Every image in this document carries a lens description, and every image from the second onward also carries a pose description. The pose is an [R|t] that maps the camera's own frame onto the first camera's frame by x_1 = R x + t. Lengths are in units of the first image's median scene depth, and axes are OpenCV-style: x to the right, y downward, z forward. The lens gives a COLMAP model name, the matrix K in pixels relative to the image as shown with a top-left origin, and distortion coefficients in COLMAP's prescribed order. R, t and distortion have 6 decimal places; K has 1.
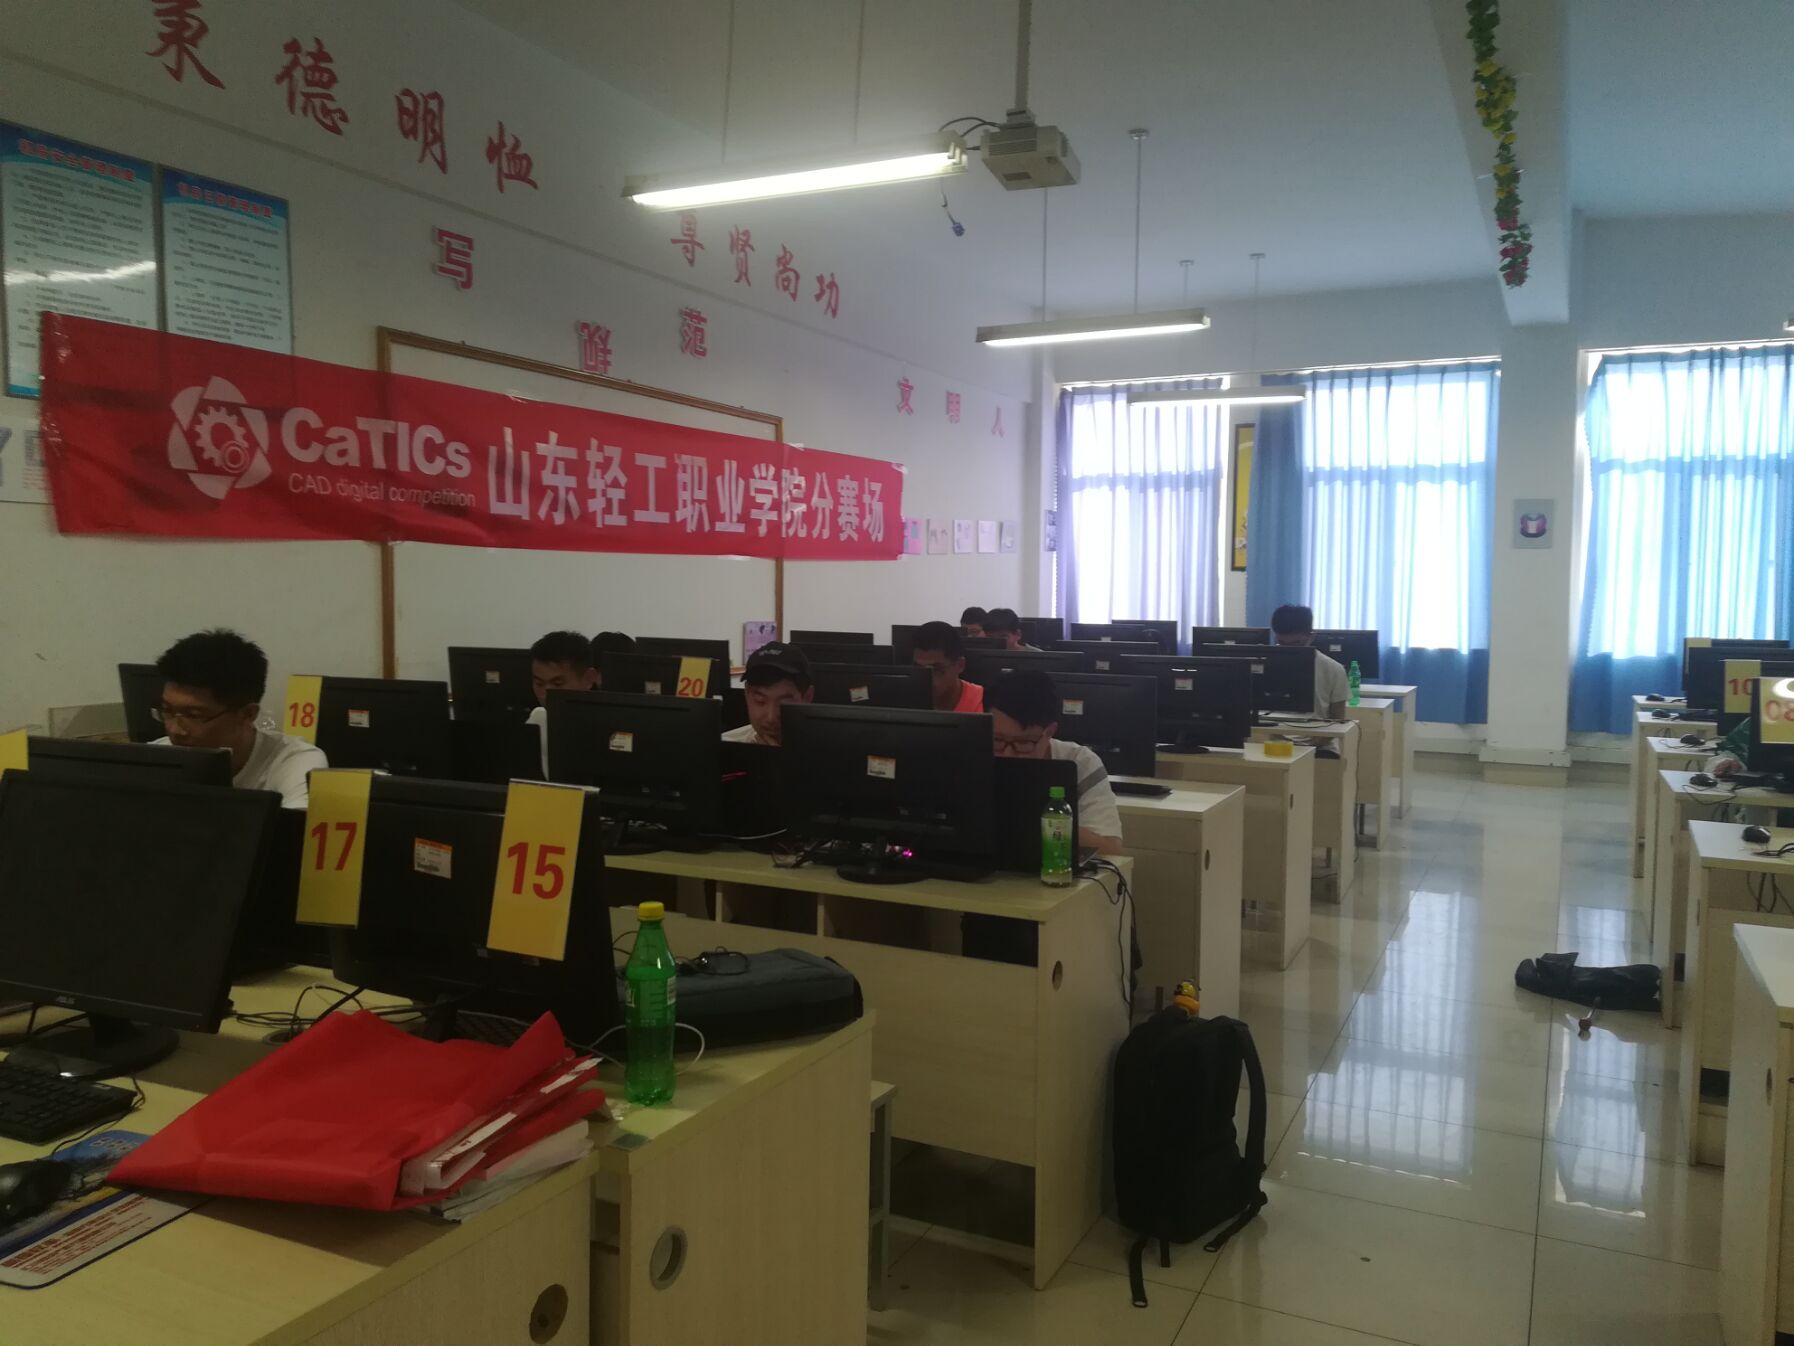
lens RADIAL K [[1393.2, 0, 895.1], [0, 1393.2, 669.1], [0, 0, 1]] dist [0.065979, -0.081447]
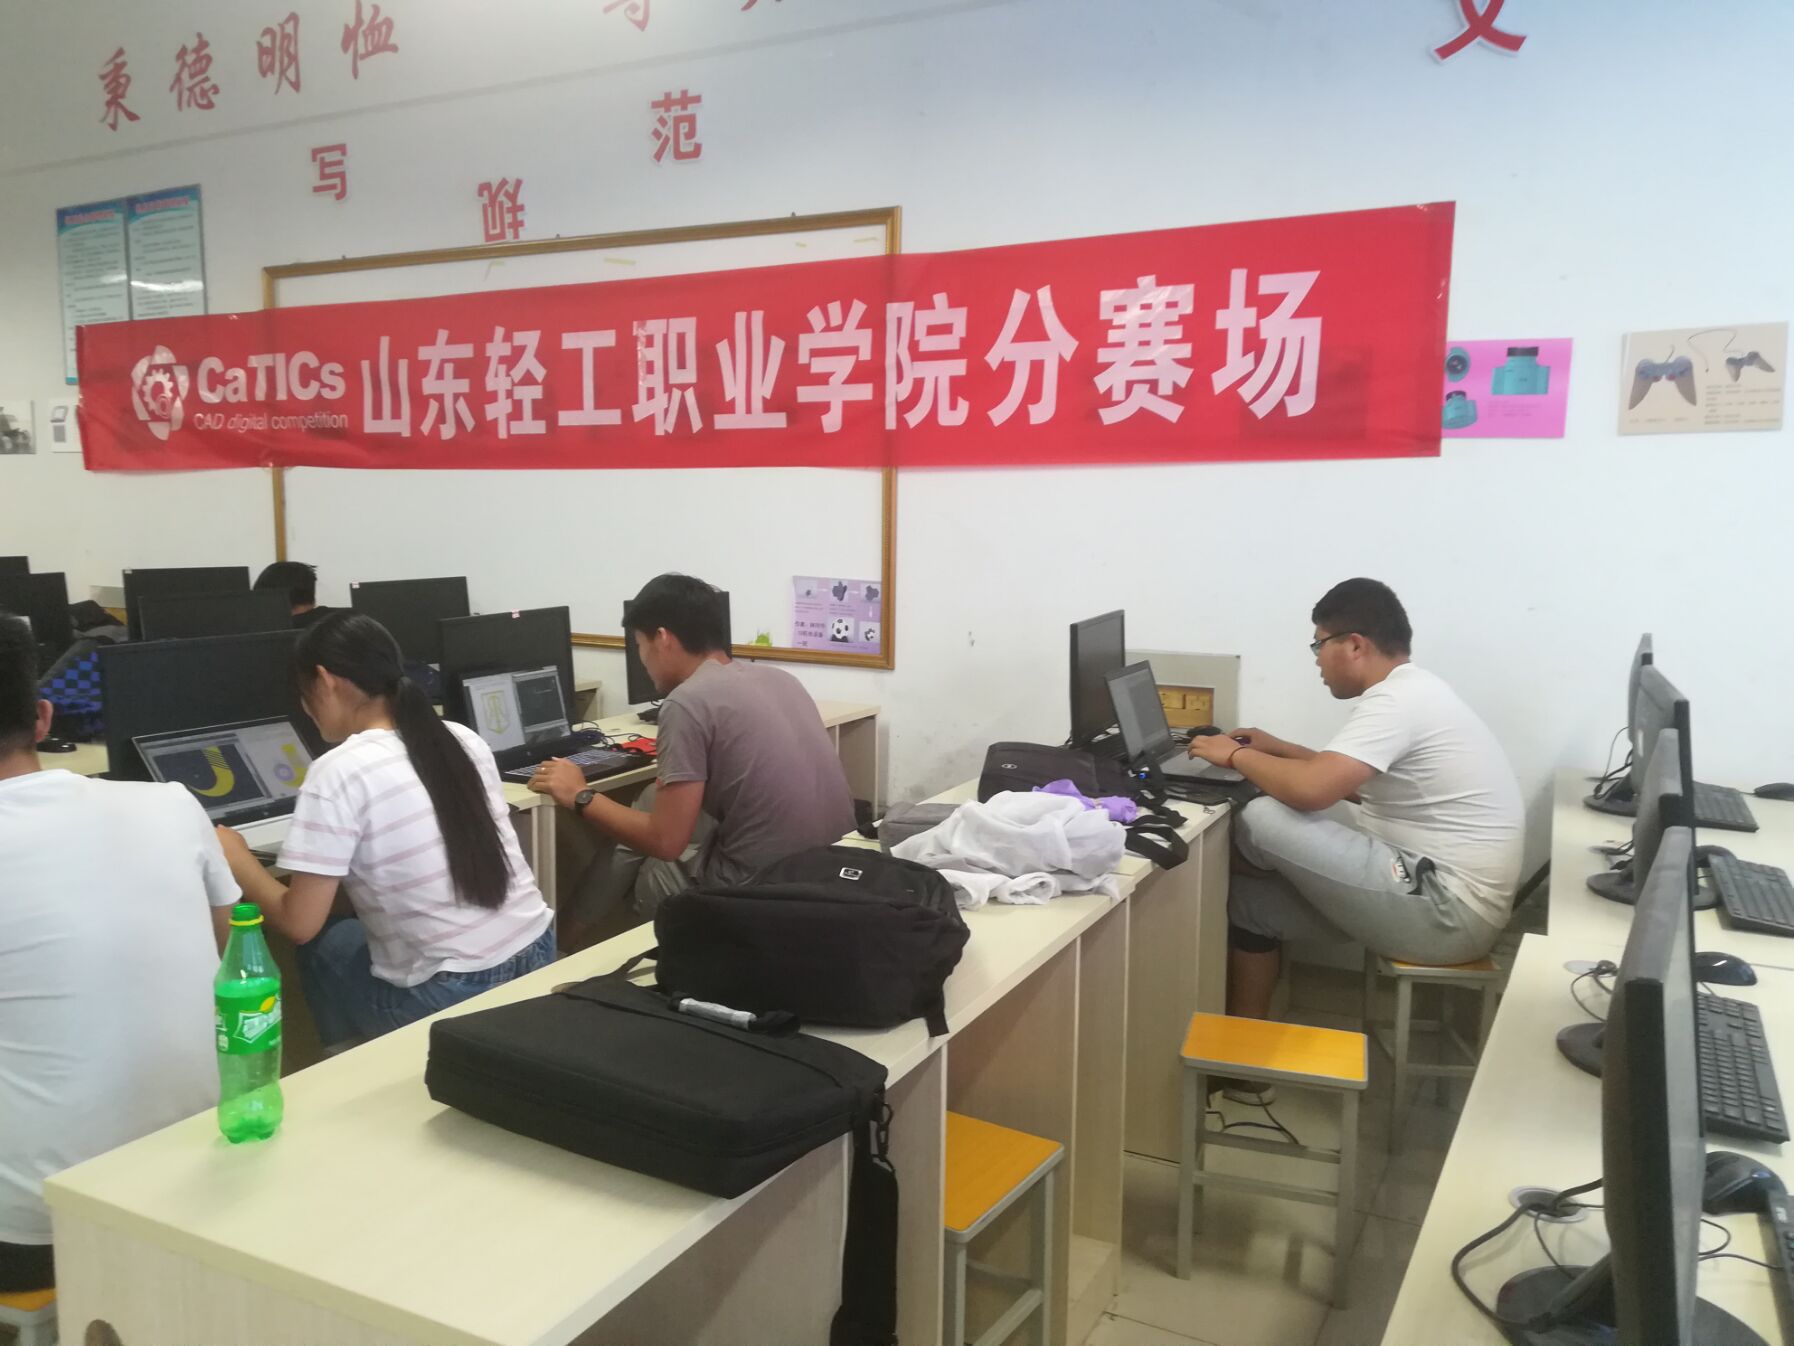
lens RADIAL K [[1393.2, 0, 895.1], [0, 1393.2, 669.1], [0, 0, 1]] dist [0.065979, -0.081447]
pose [[-0.047394, 0.104386, -0.993407, 0.533185], [-0.074200, 0.991409, 0.107716, -0.066835], [0.996117, 0.078816, -0.039242, 1.148535]]
